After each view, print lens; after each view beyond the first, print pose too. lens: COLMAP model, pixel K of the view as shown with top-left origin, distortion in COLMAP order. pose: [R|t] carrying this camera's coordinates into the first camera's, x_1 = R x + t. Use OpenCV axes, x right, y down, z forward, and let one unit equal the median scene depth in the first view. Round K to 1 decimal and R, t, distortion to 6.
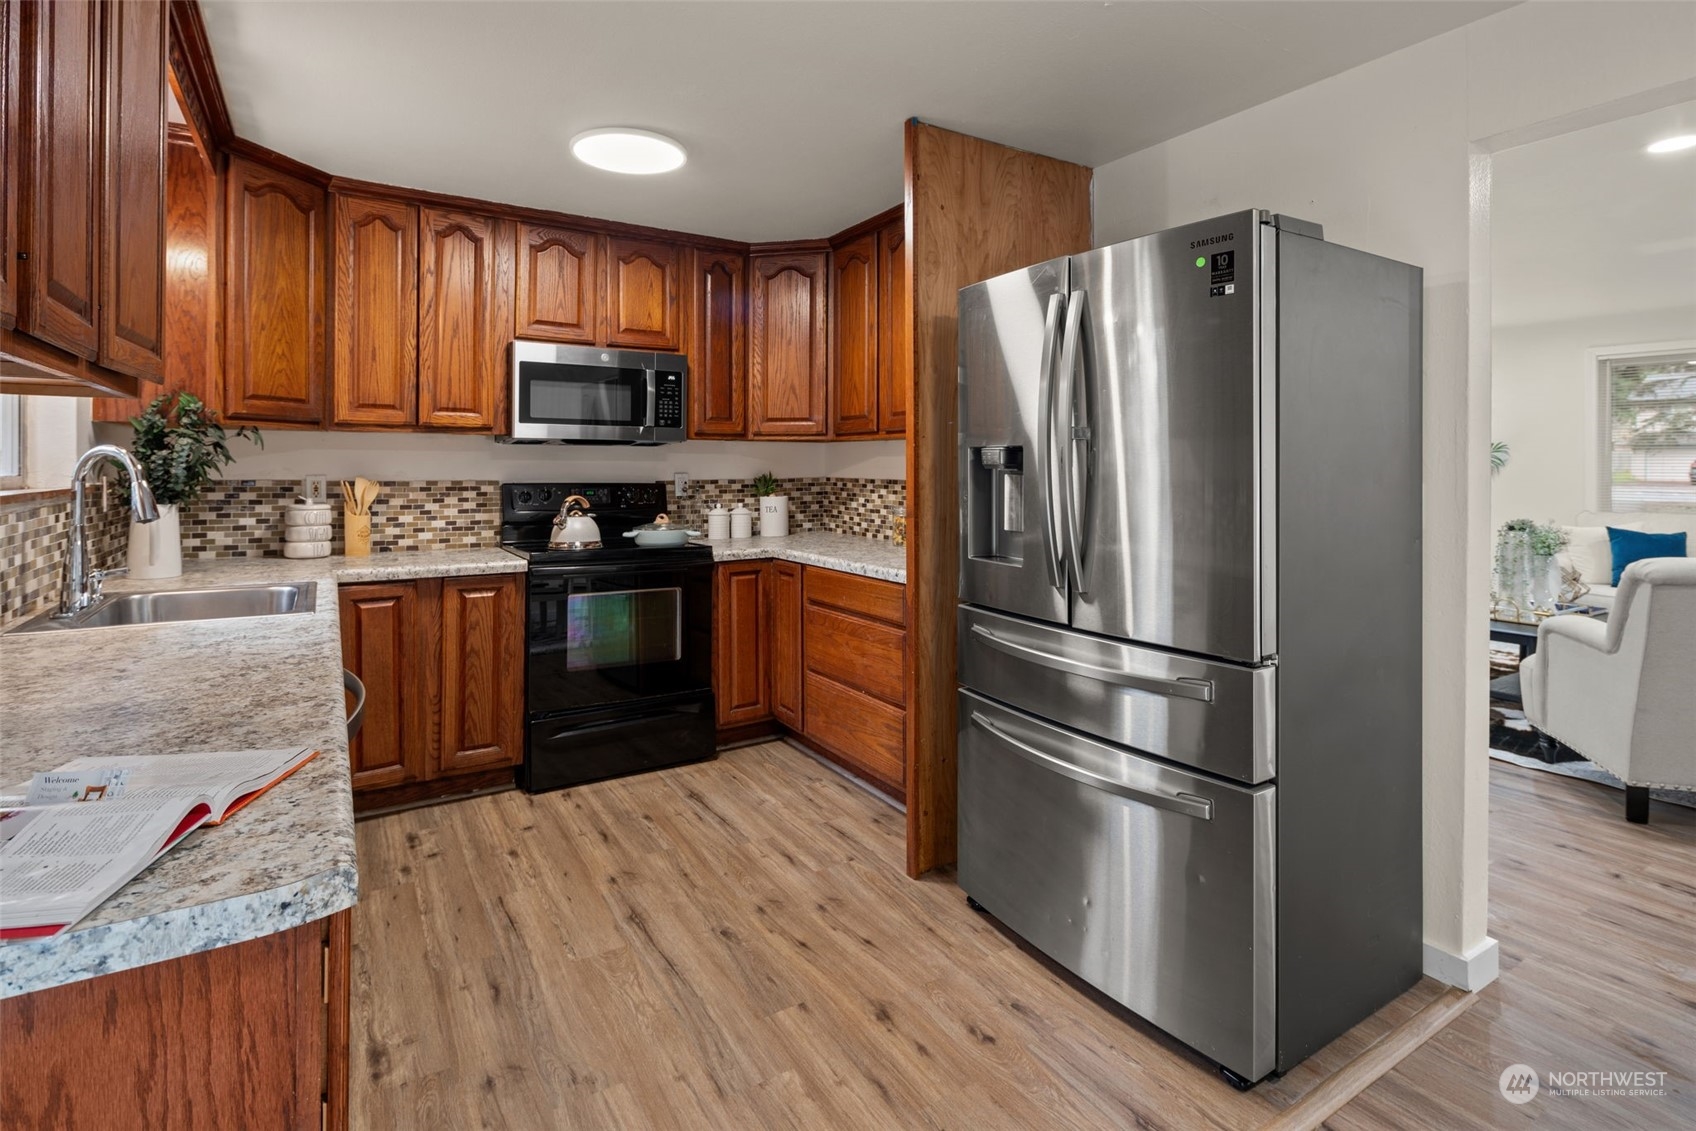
lens RADIAL K [[822.2, 0, 846.6], [0, 822.2, 458.4], [0, 0, 1]] dist [0.000142, -0.000059]
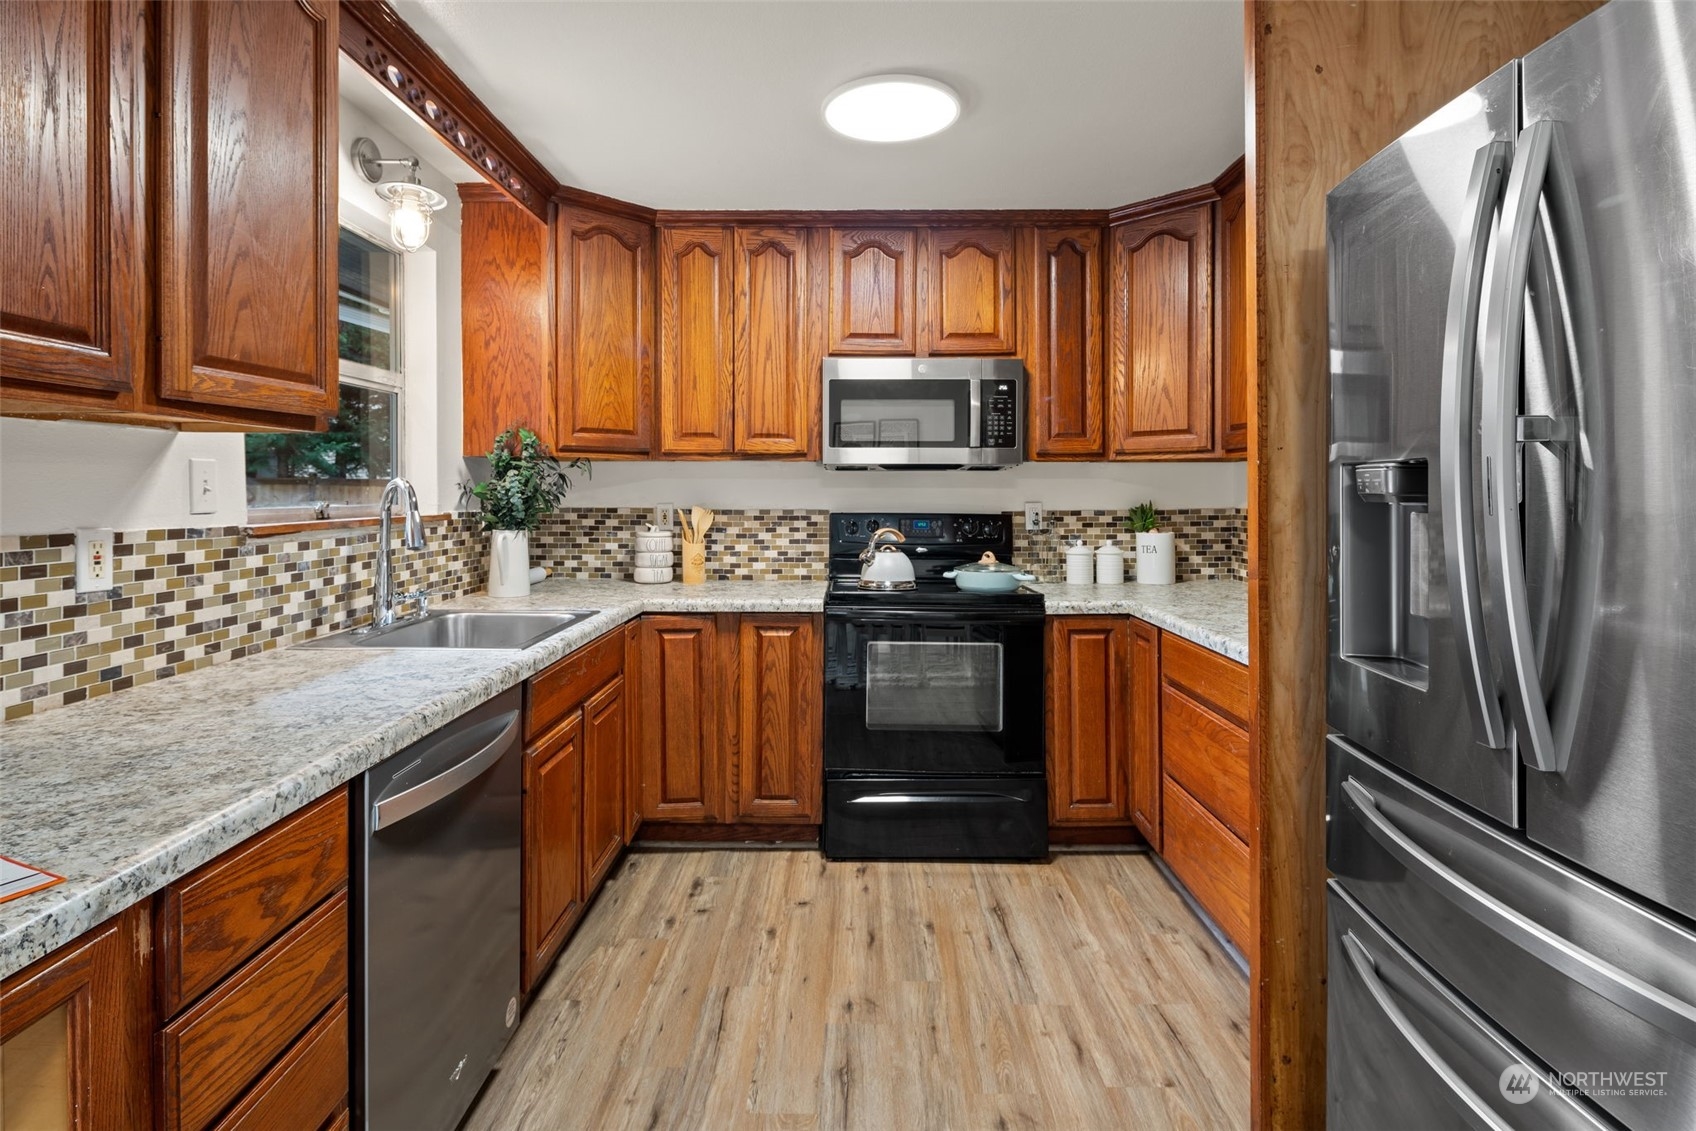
lens RADIAL K [[838.4, 0, 847.4], [0, 838.4, 487.6], [0, 0, 1]] dist [-0.000812, -0.000797]
pose [[0.843791, -0.004956, -0.536649, 0.124516], [0.007612, 0.999967, 0.002734, -0.000887], [0.536618, -0.006392, 0.843801, 0.235802]]
